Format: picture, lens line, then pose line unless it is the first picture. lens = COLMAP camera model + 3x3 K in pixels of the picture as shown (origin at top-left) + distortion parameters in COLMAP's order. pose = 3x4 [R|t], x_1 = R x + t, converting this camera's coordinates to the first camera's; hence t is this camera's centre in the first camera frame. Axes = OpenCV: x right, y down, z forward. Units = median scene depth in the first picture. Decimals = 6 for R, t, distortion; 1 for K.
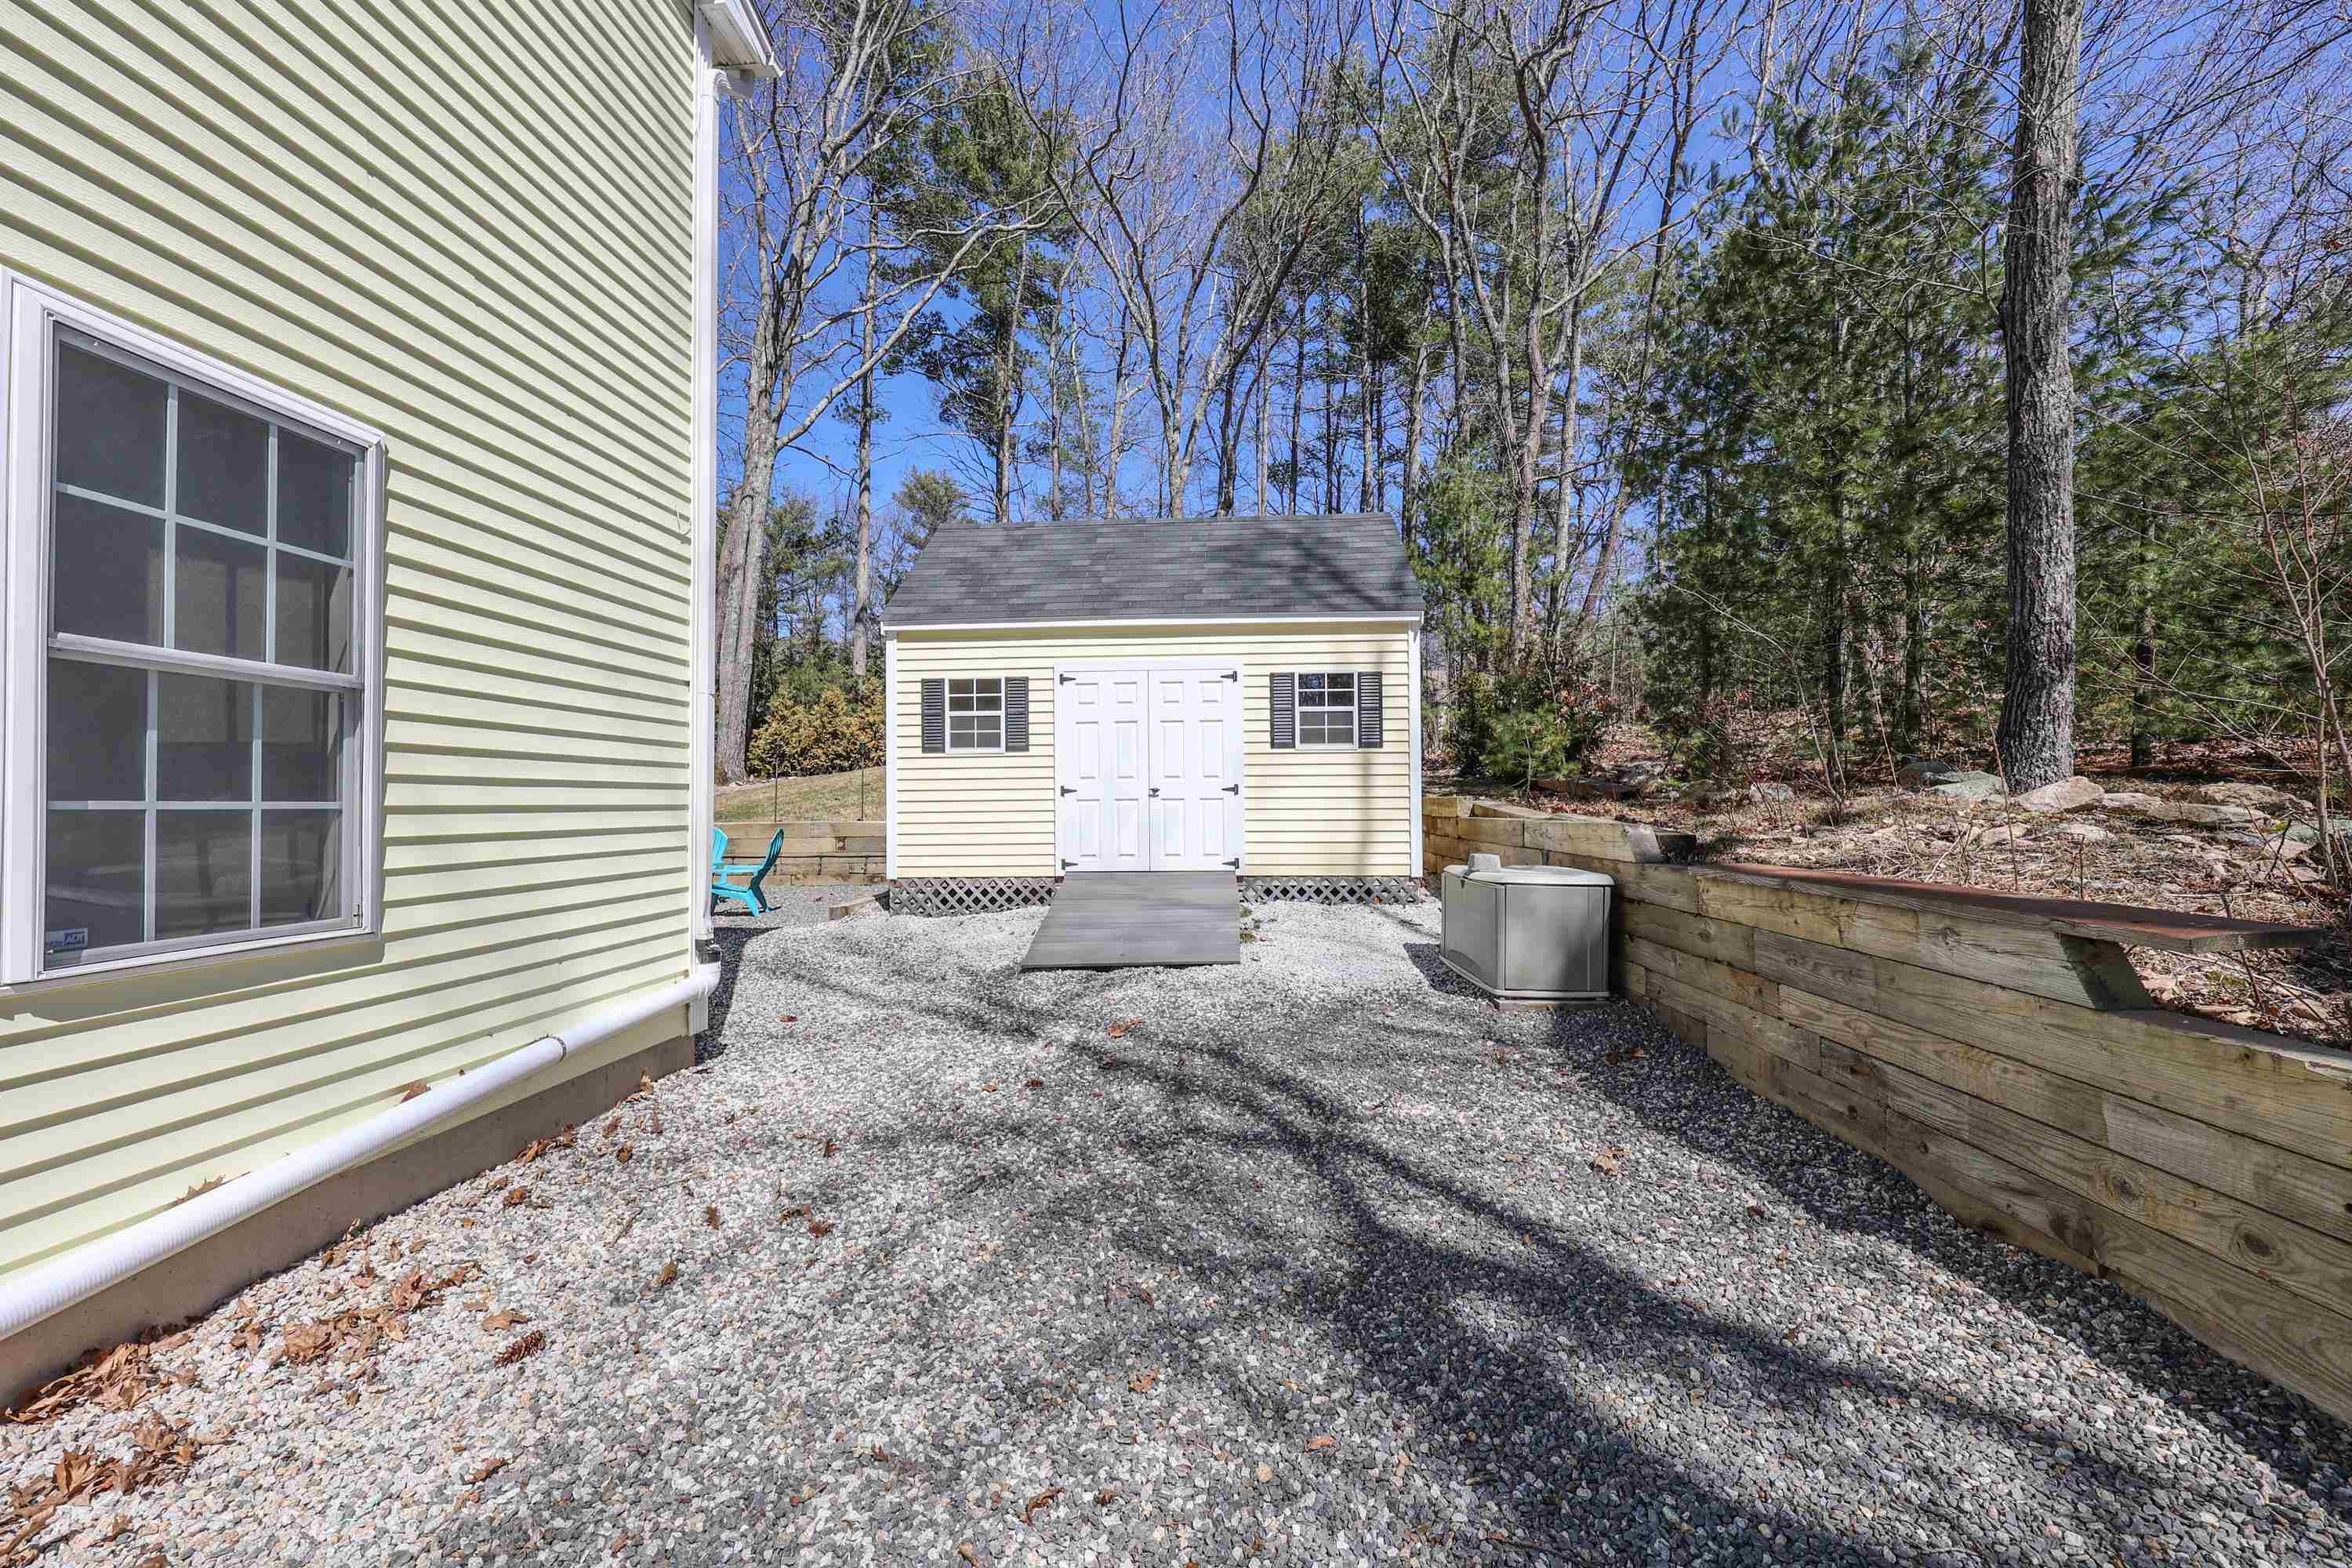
lens RADIAL K [[958.0, 0, 1171.0], [0, 958.0, 782.7], [0, 0, 1]] dist [0.003414, -0.000448]
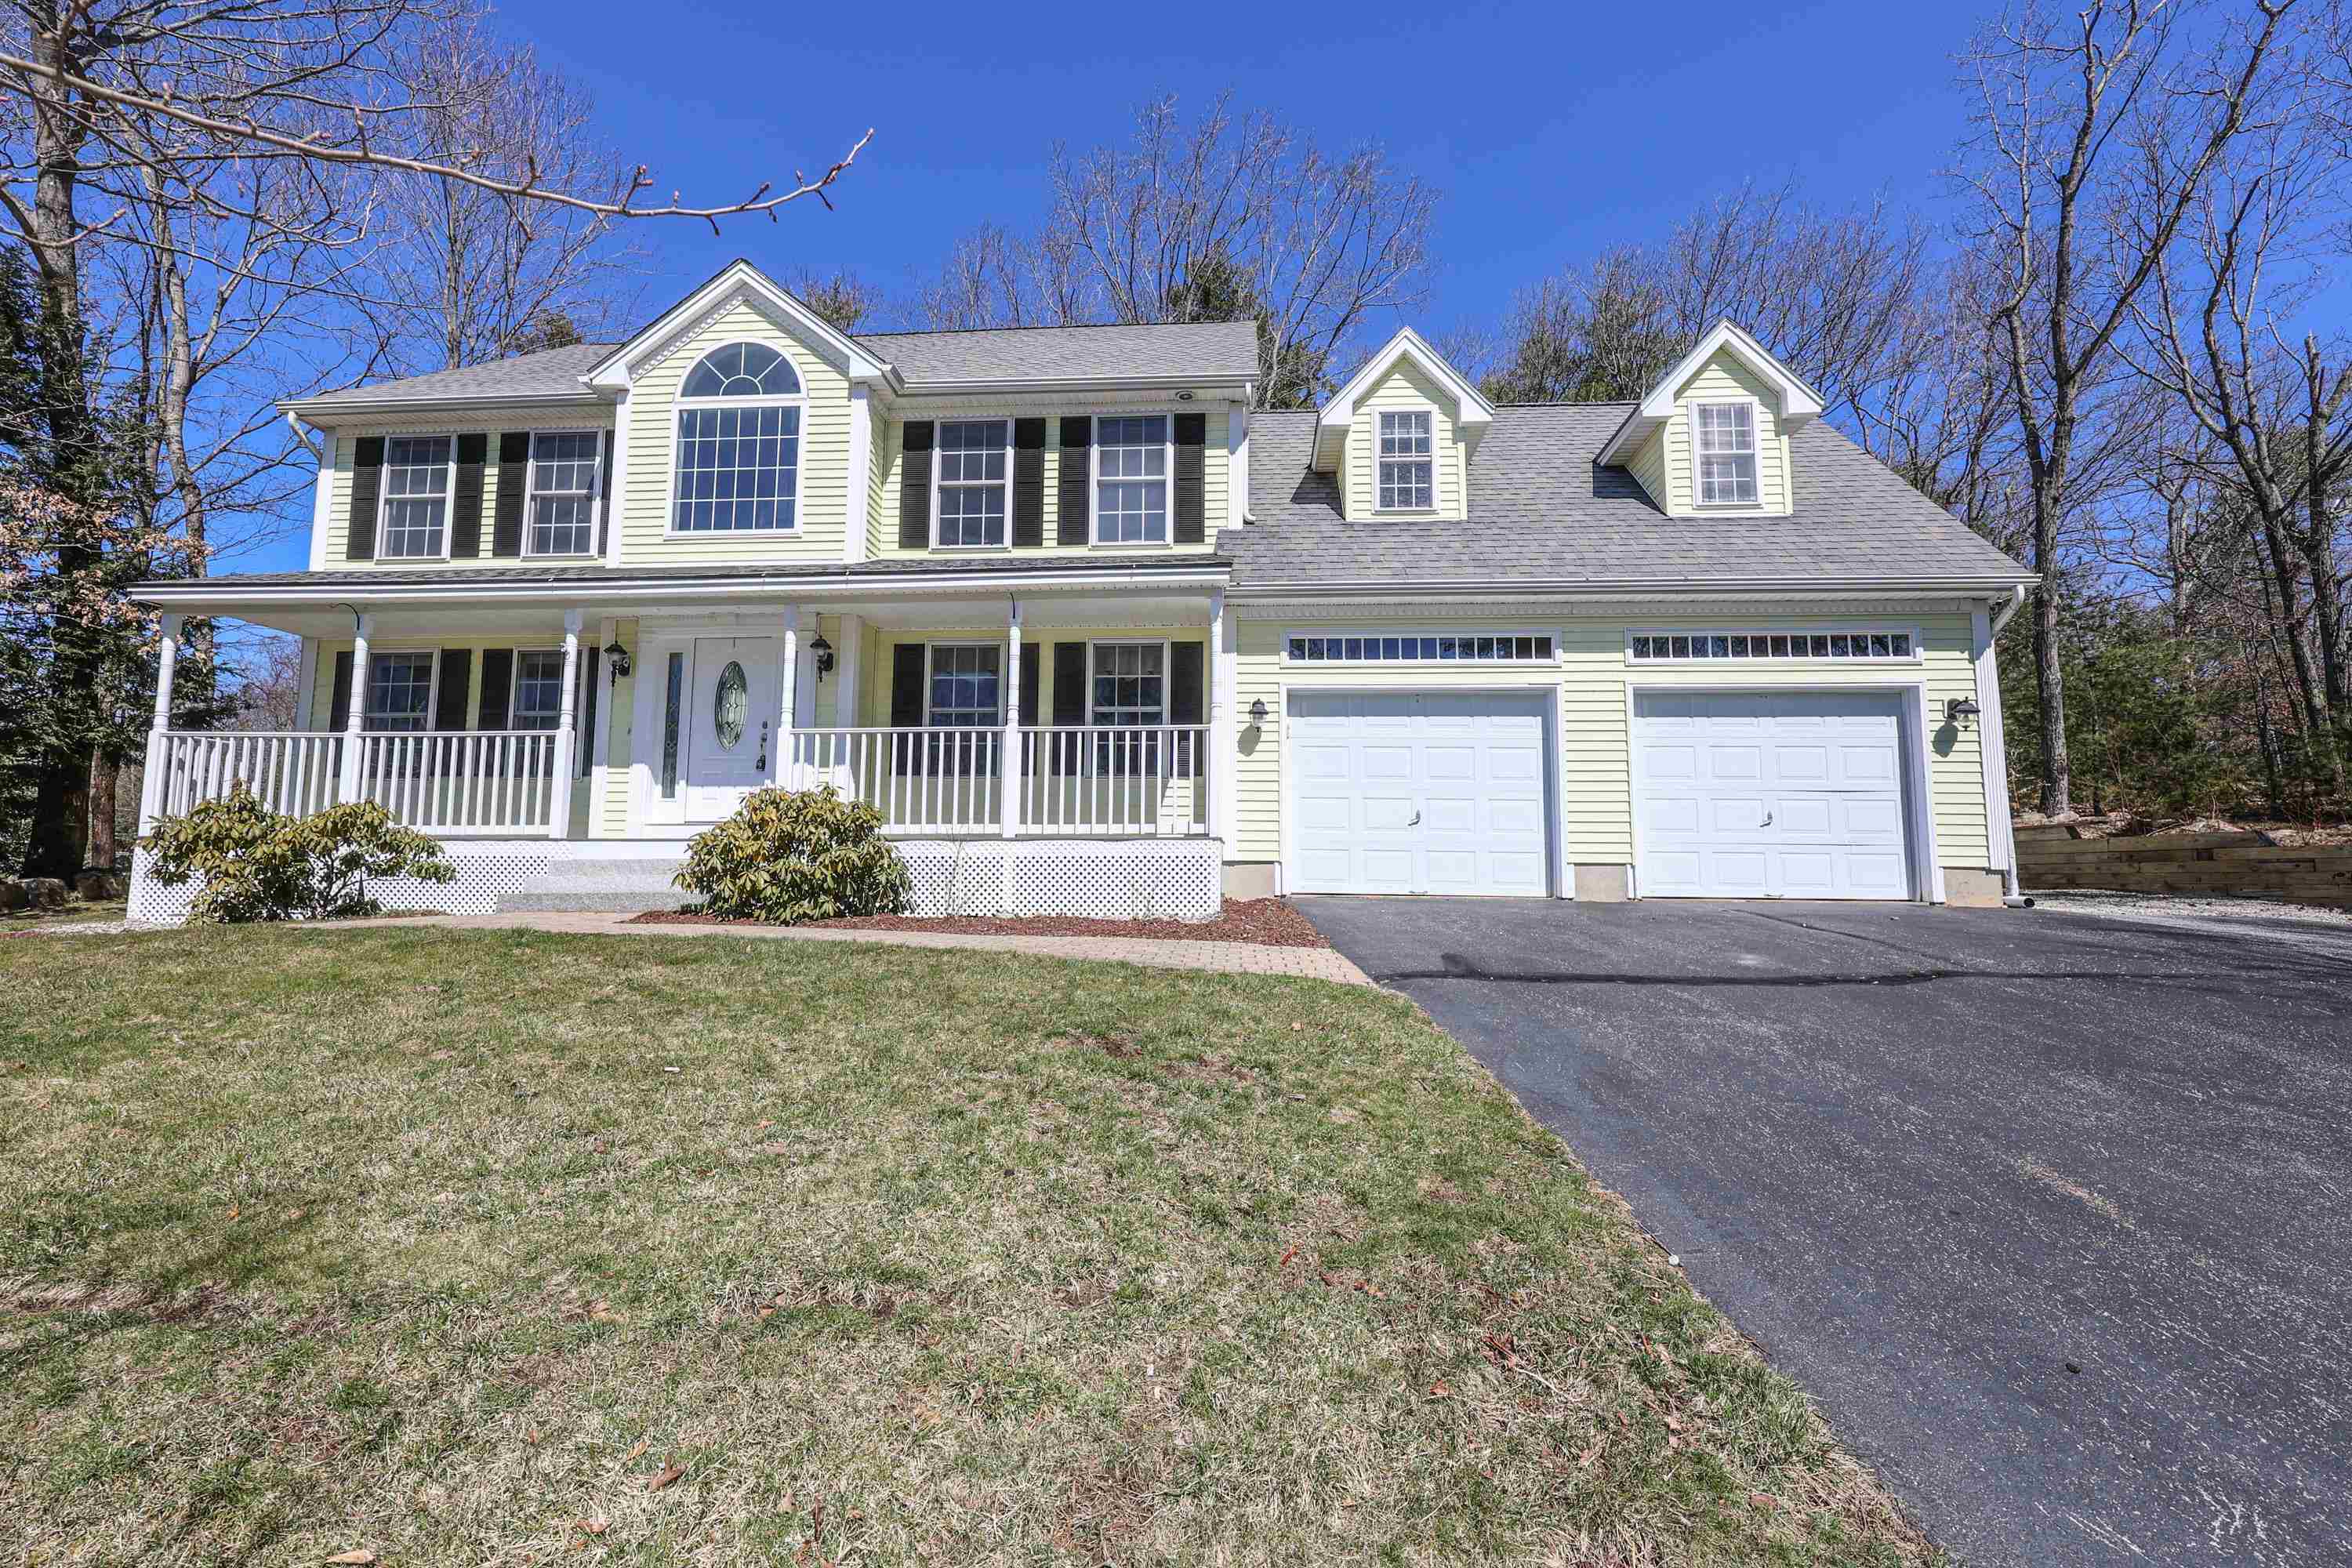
lens RADIAL K [[958.0, 0, 1174.0], [0, 958.0, 786.2], [0, 0, 1]] dist [0.003414, -0.000448]
pose [[0.999990, 0.004232, -0.001271, -1.625057], [-0.004320, 0.996839, -0.079325, 0.142215], [0.000931, 0.079330, 0.996848, -1.755232]]
